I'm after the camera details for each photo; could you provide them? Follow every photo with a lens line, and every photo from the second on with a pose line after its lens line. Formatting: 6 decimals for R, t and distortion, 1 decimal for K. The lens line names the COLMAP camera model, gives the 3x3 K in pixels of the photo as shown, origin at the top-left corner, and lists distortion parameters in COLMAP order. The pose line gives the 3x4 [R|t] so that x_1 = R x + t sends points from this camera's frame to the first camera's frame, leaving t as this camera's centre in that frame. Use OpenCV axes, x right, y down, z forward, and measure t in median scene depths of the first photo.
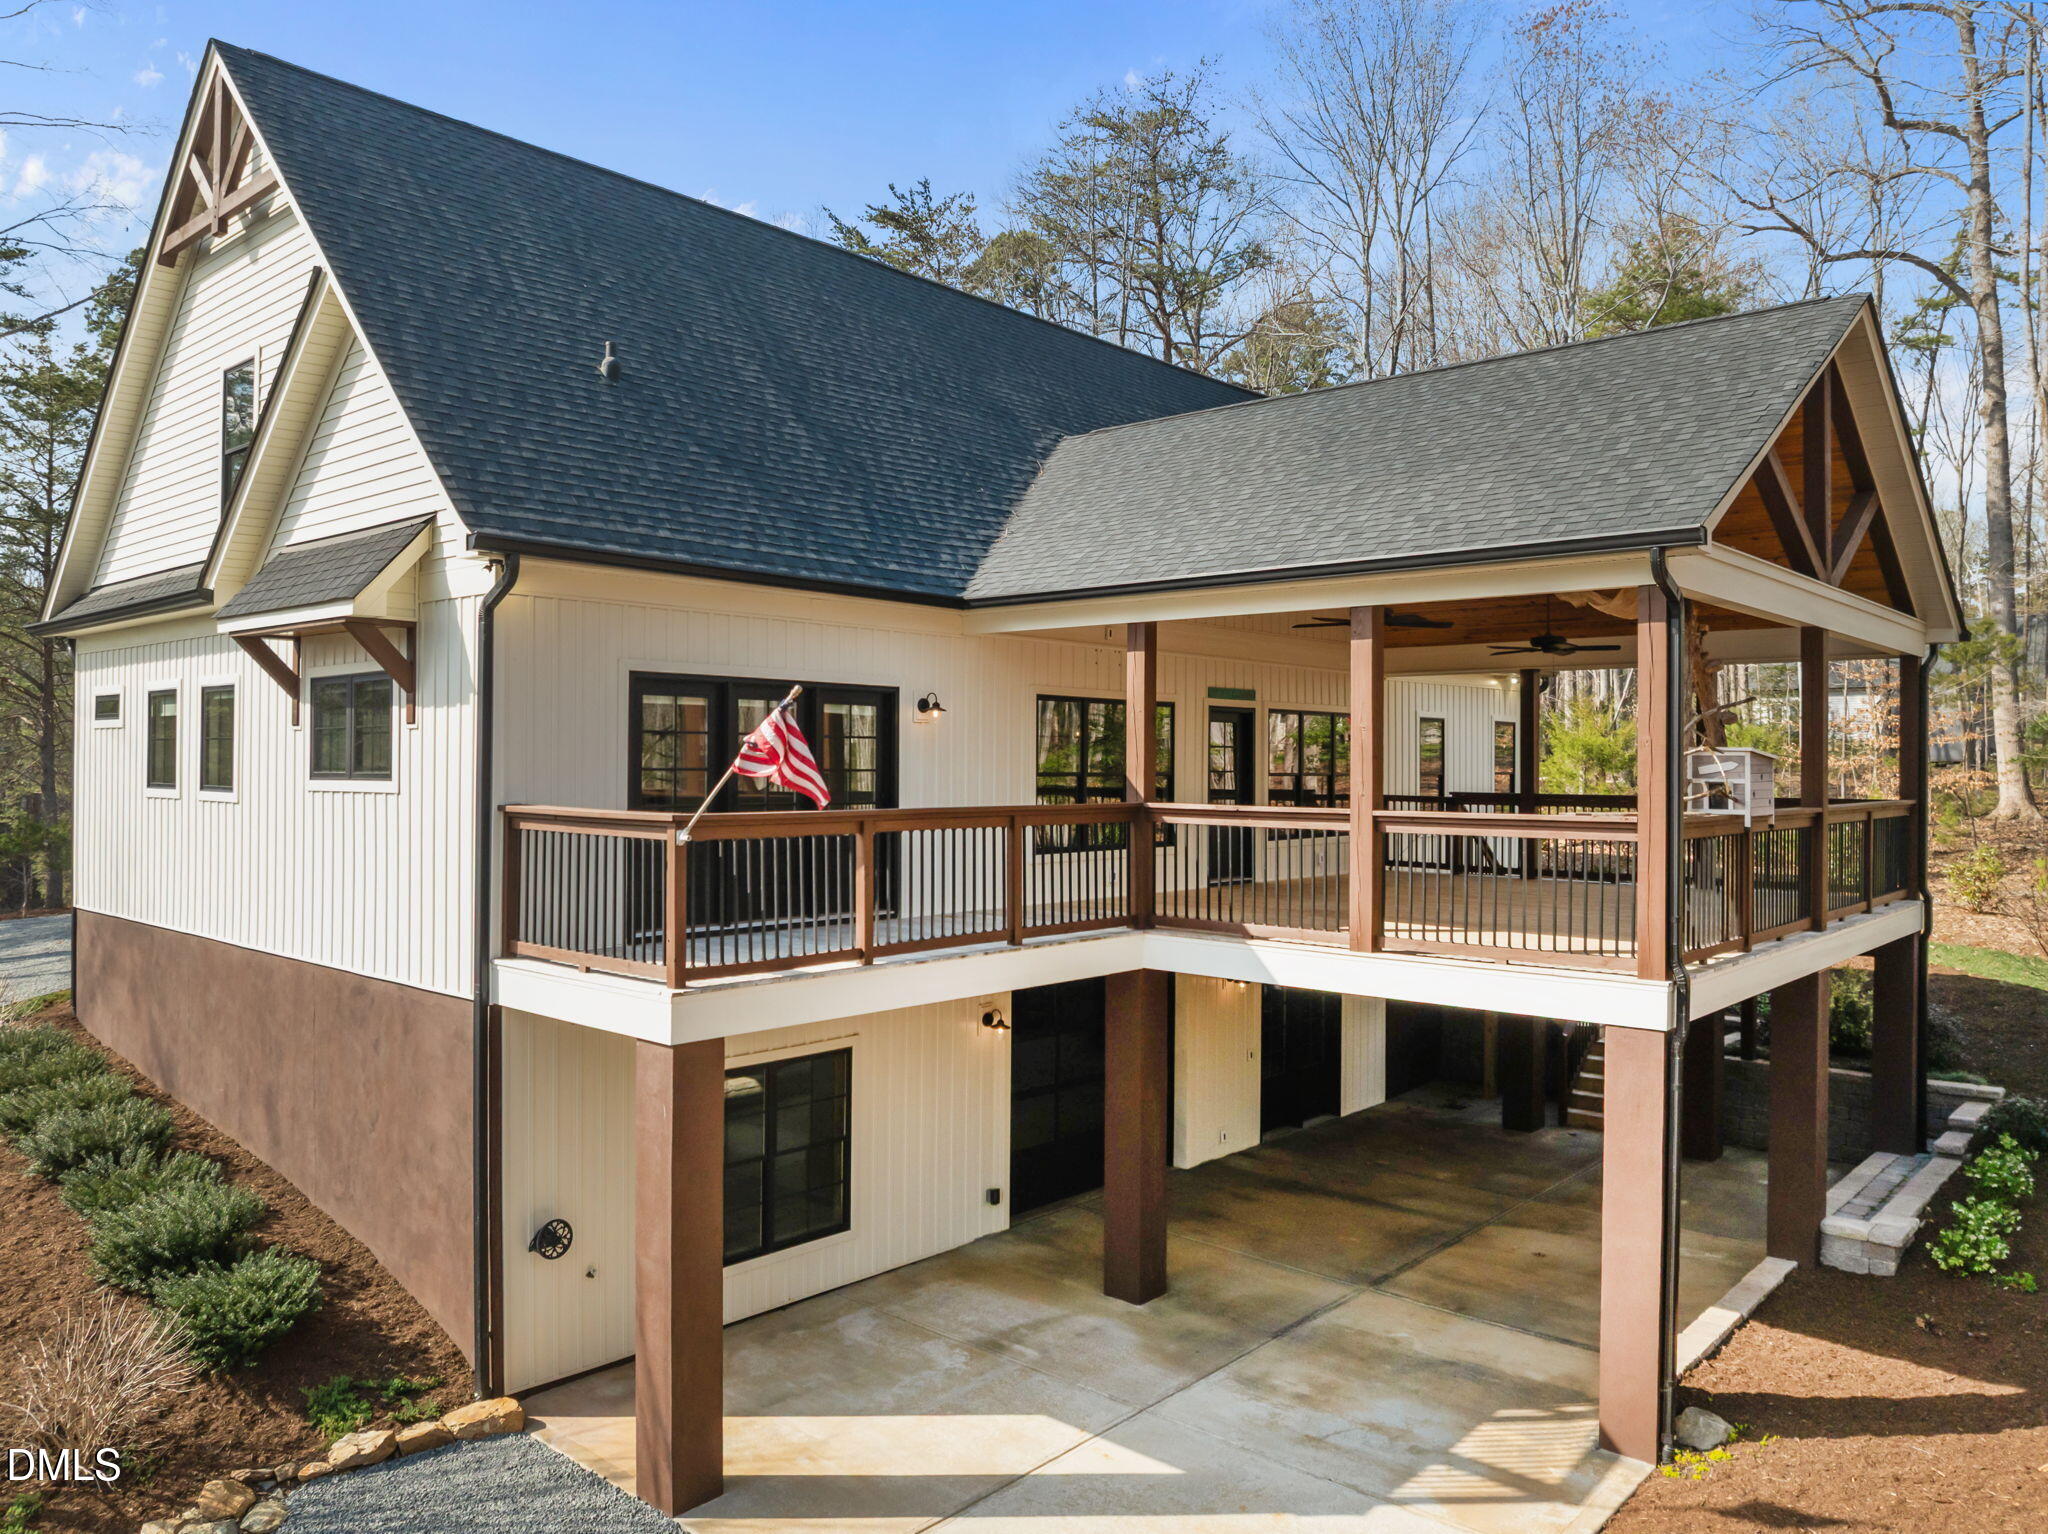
lens RADIAL K [[1463.3, 0, 1032.9], [0, 1463.3, 765.5], [0, 0, 1]] dist [-0.042945, 0.017675]
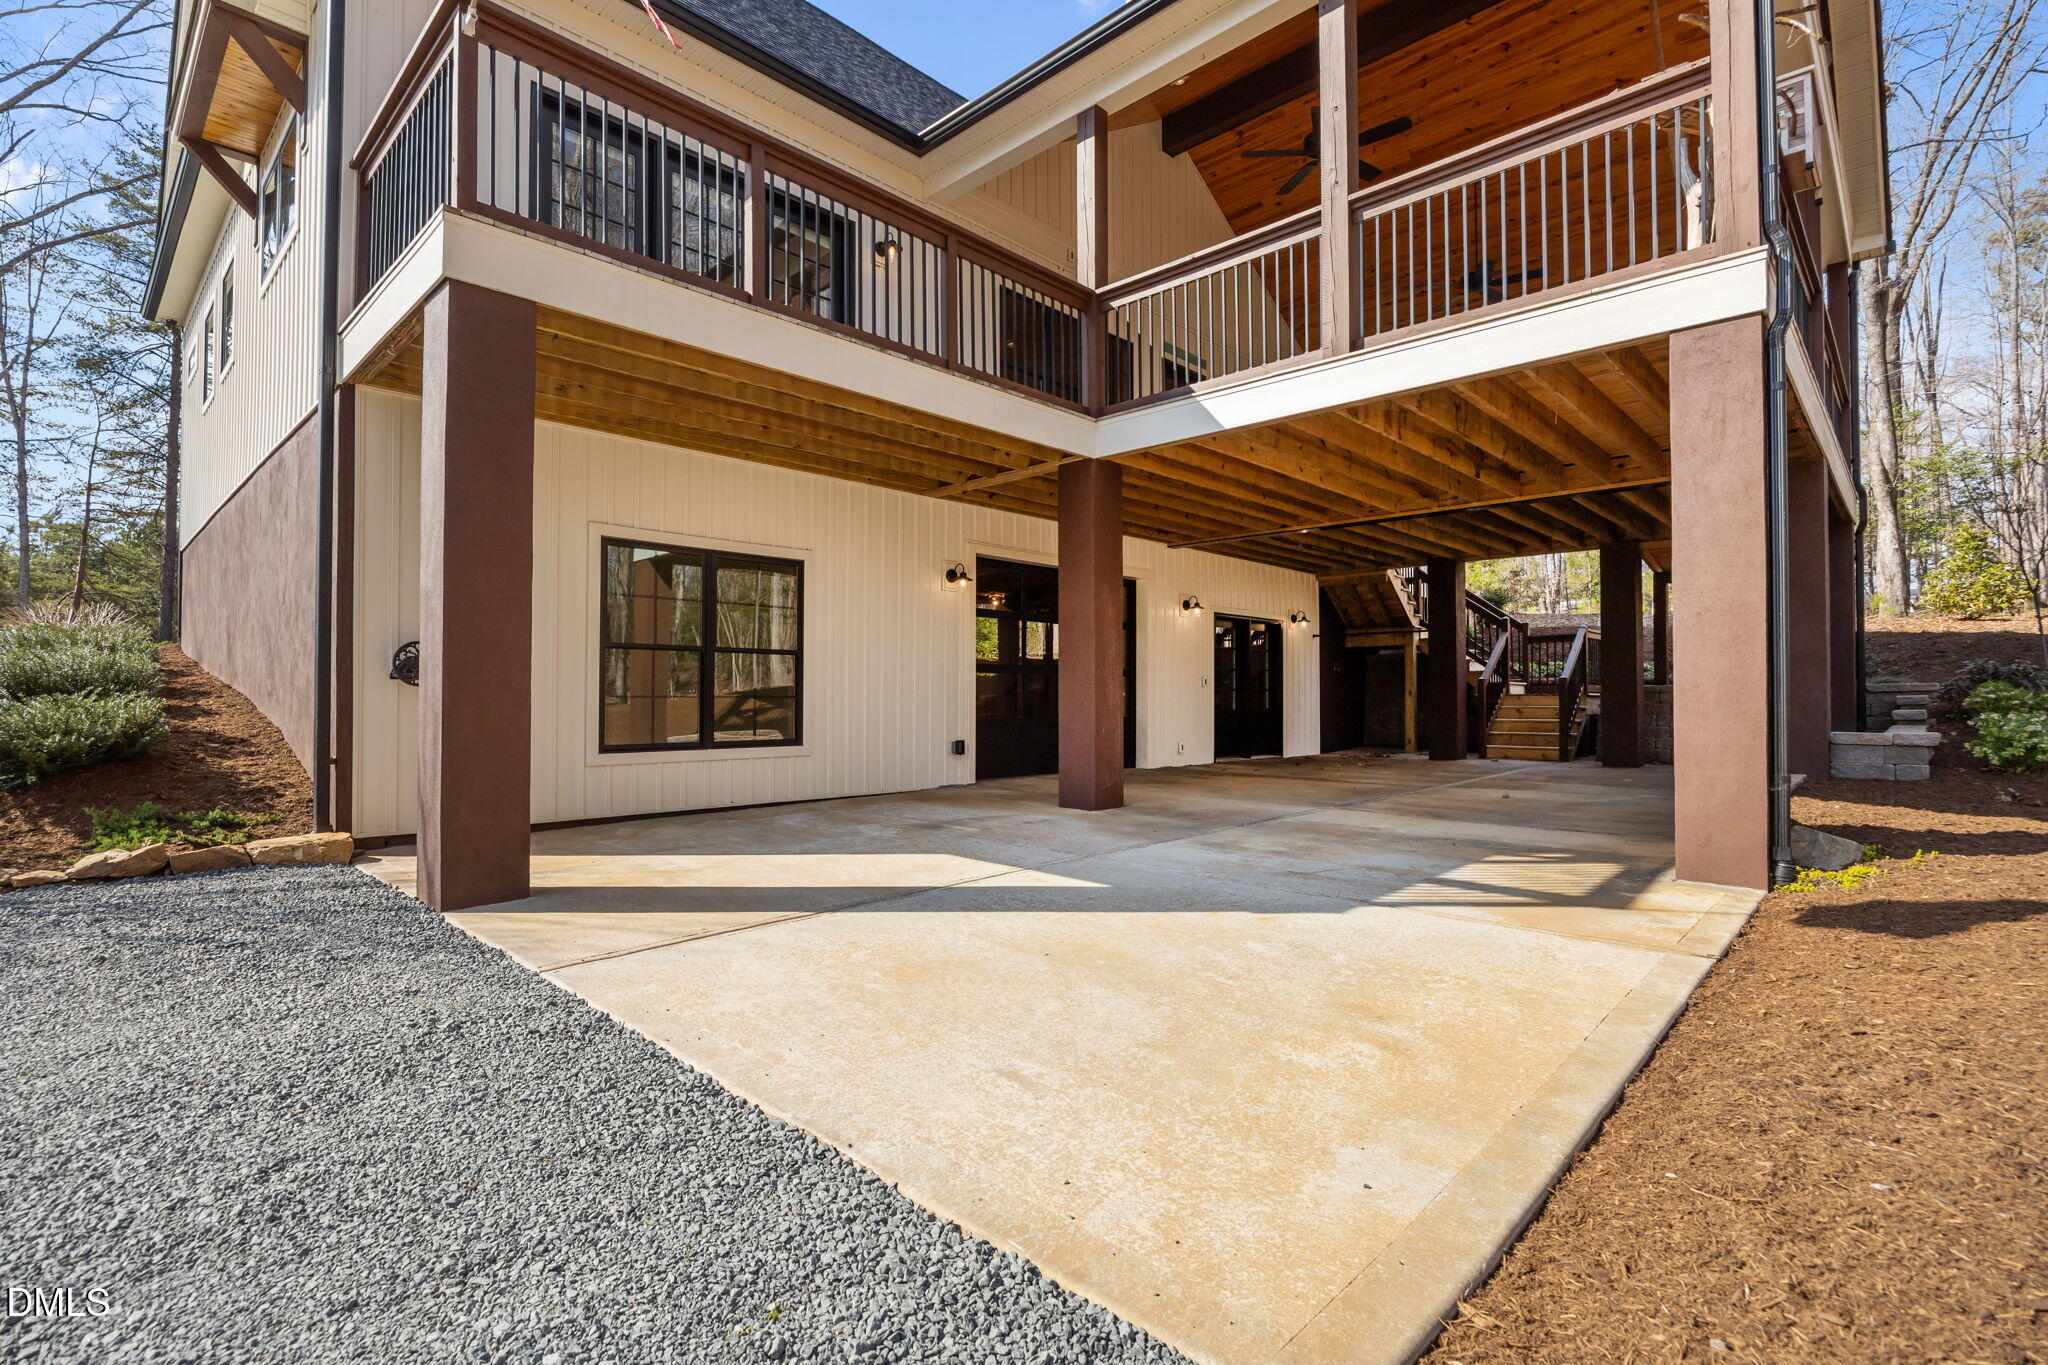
lens RADIAL K [[945.0, 0, 1009.6], [0, 945.0, 683.9], [0, 0, 1]] dist [-0.010460, -0.000267]
pose [[0.998792, -0.007272, -0.048603, 0.047552], [0.006882, 0.999943, -0.008181, 0.288941], [0.048660, 0.007837, 0.998785, 0.374745]]
